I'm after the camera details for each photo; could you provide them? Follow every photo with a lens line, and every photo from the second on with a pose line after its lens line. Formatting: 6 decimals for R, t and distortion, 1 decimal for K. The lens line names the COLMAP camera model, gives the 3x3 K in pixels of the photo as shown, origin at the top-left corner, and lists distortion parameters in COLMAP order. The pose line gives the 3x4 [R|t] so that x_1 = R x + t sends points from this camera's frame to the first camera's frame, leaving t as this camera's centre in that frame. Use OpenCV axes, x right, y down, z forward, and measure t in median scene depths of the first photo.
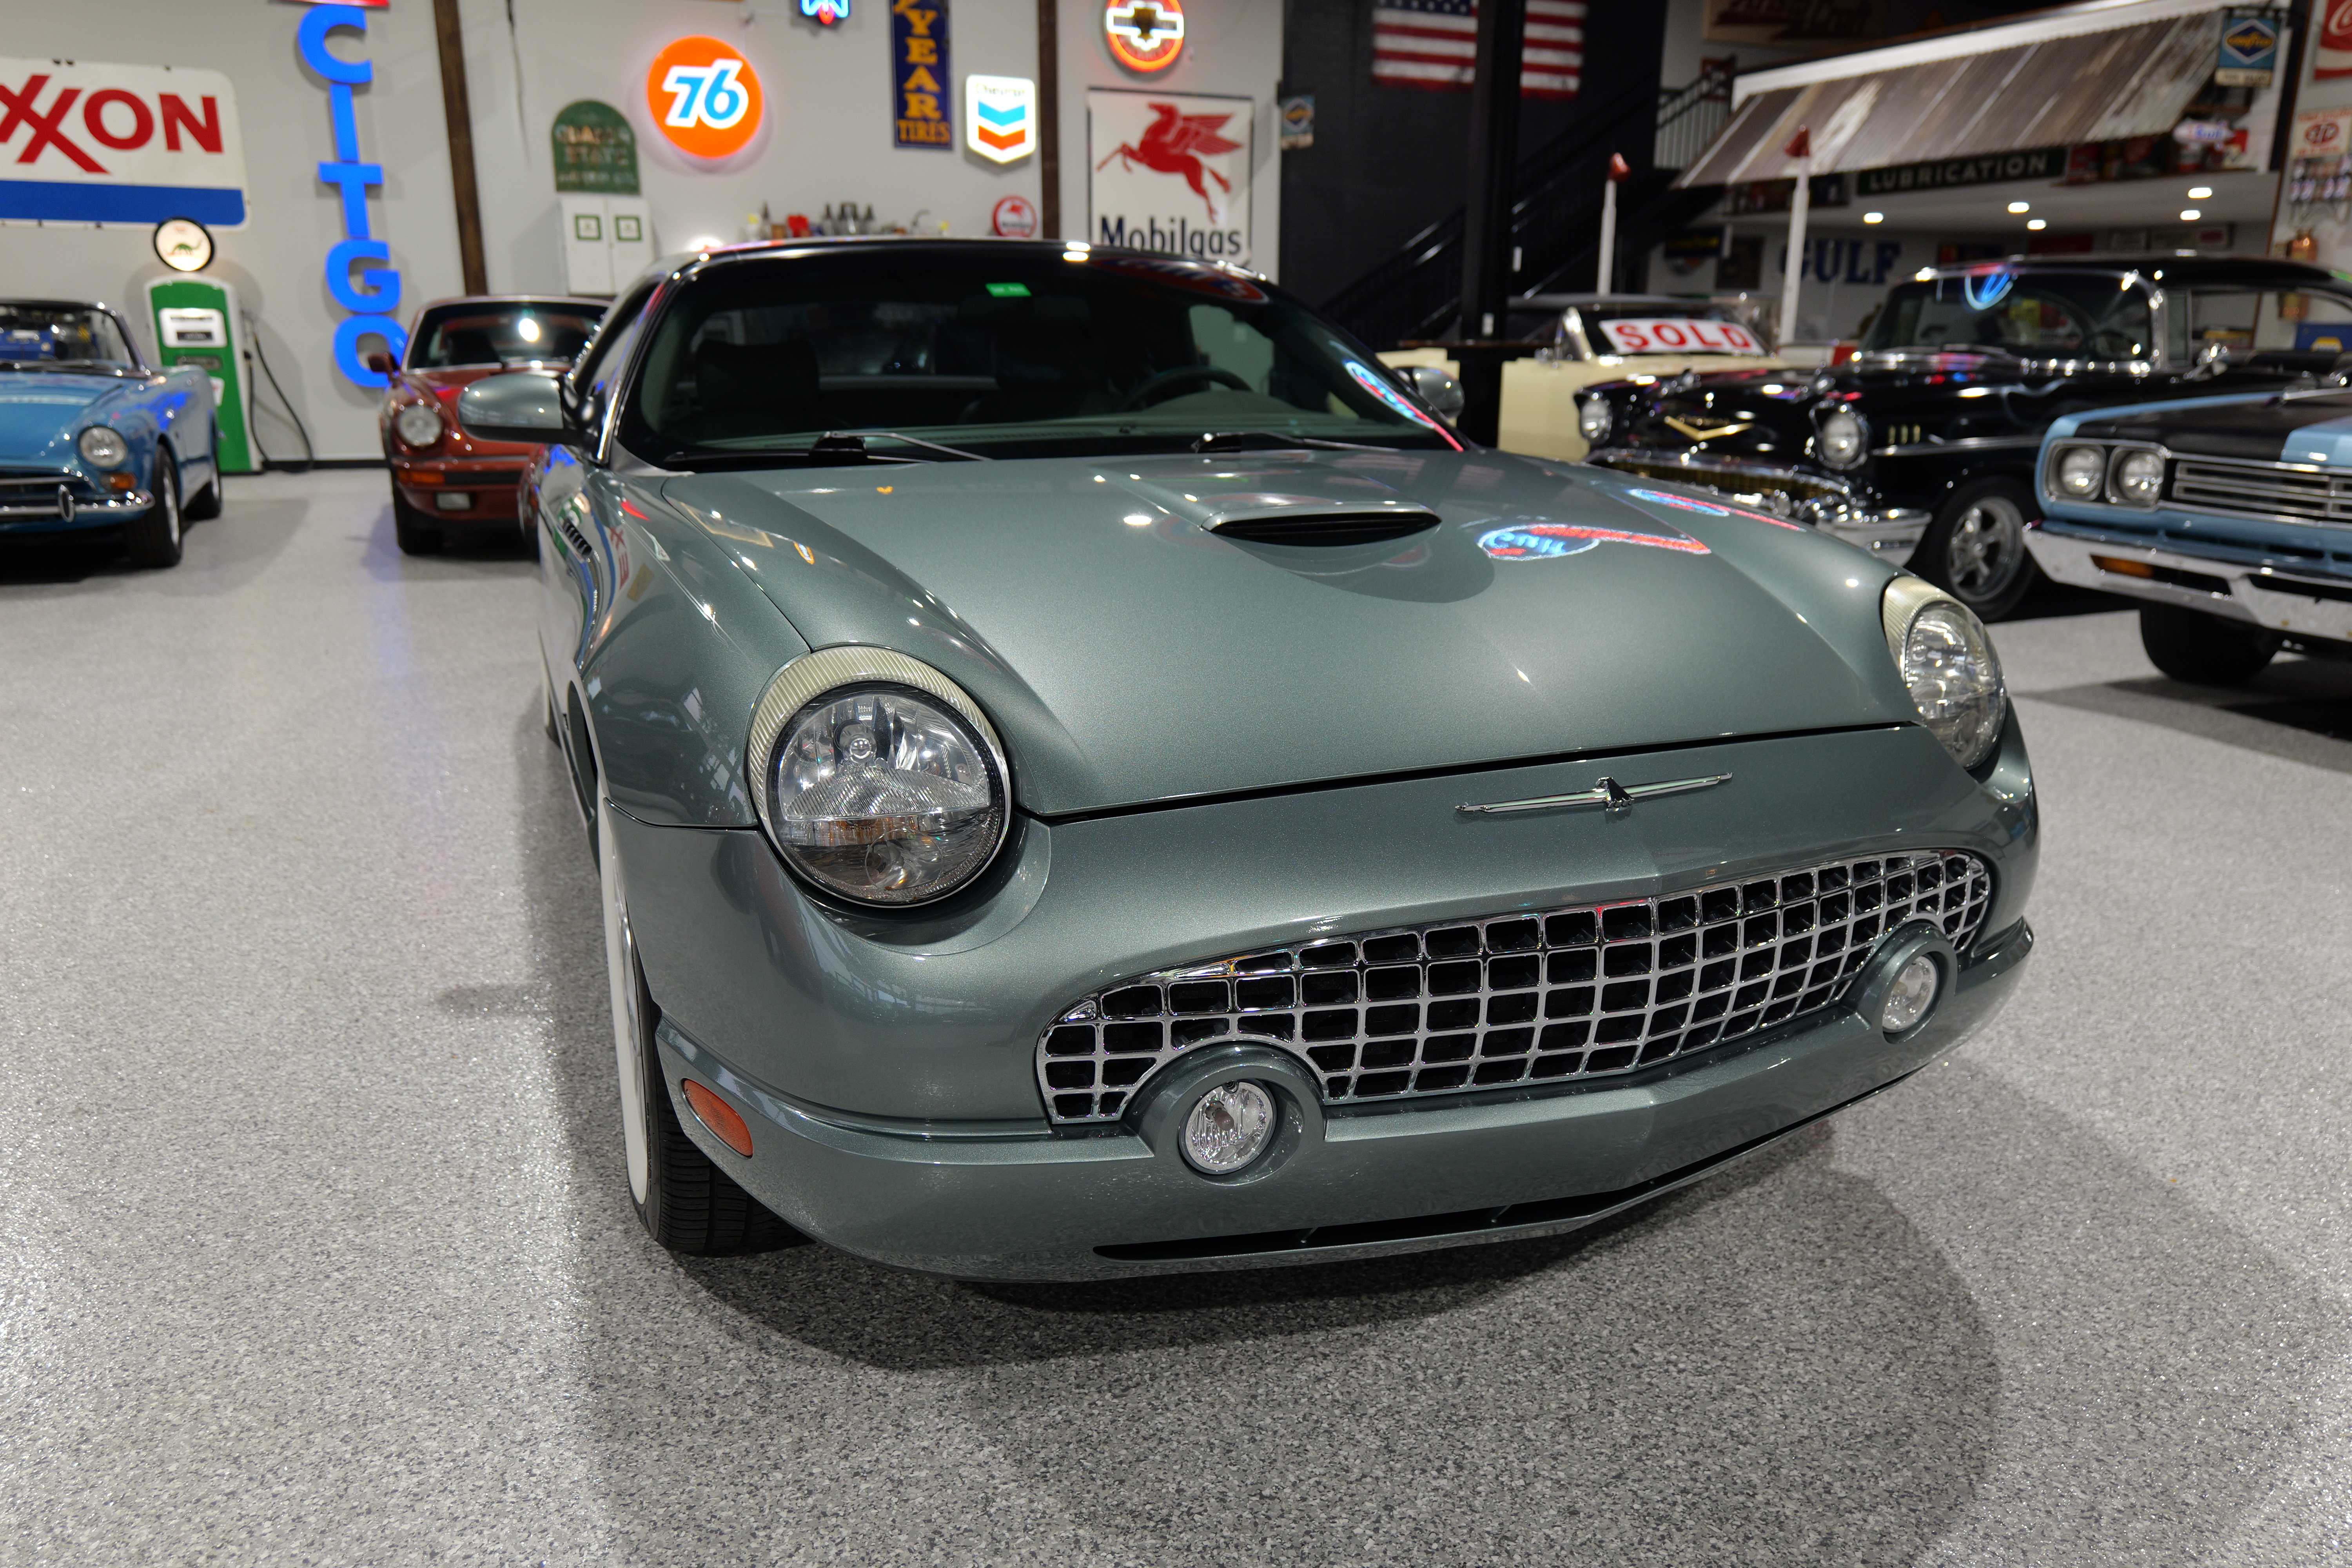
lens RADIAL K [[1601.9, 0, 1193.8], [0, 1601.9, 778.0], [0, 0, 1]] dist [0.005781, 0.000275]
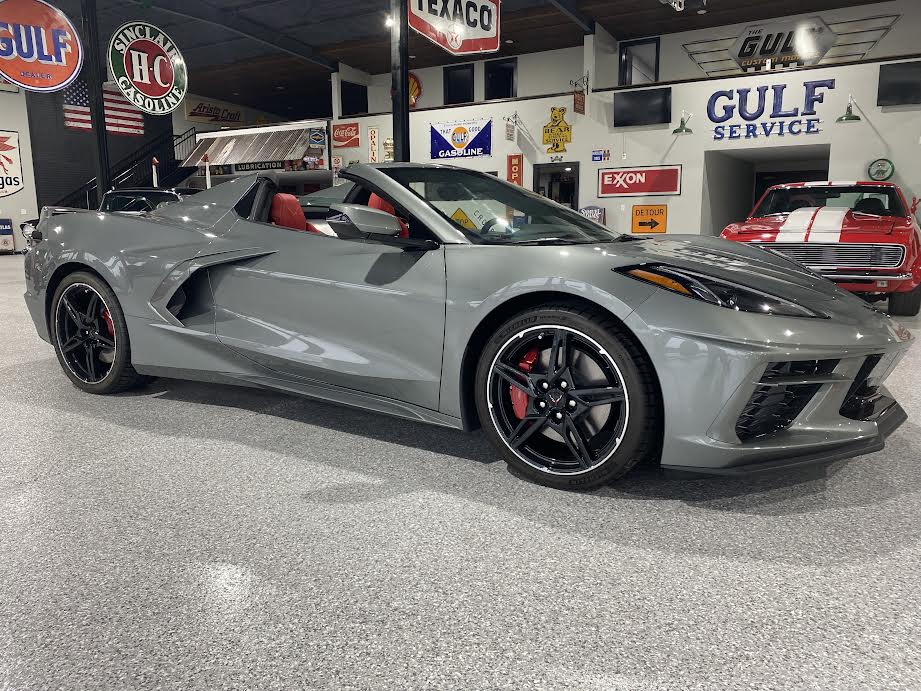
lens RADIAL K [[712.8, 0, 464.3], [0, 712.8, 343.1], [0, 0, 1]] dist [0.035393, -0.037760]
pose [[0.834813, -0.104862, 0.540454, -0.031694], [0.157879, 0.986059, -0.052546, 0.142701], [-0.527409, 0.129193, 0.839731, -0.456568]]
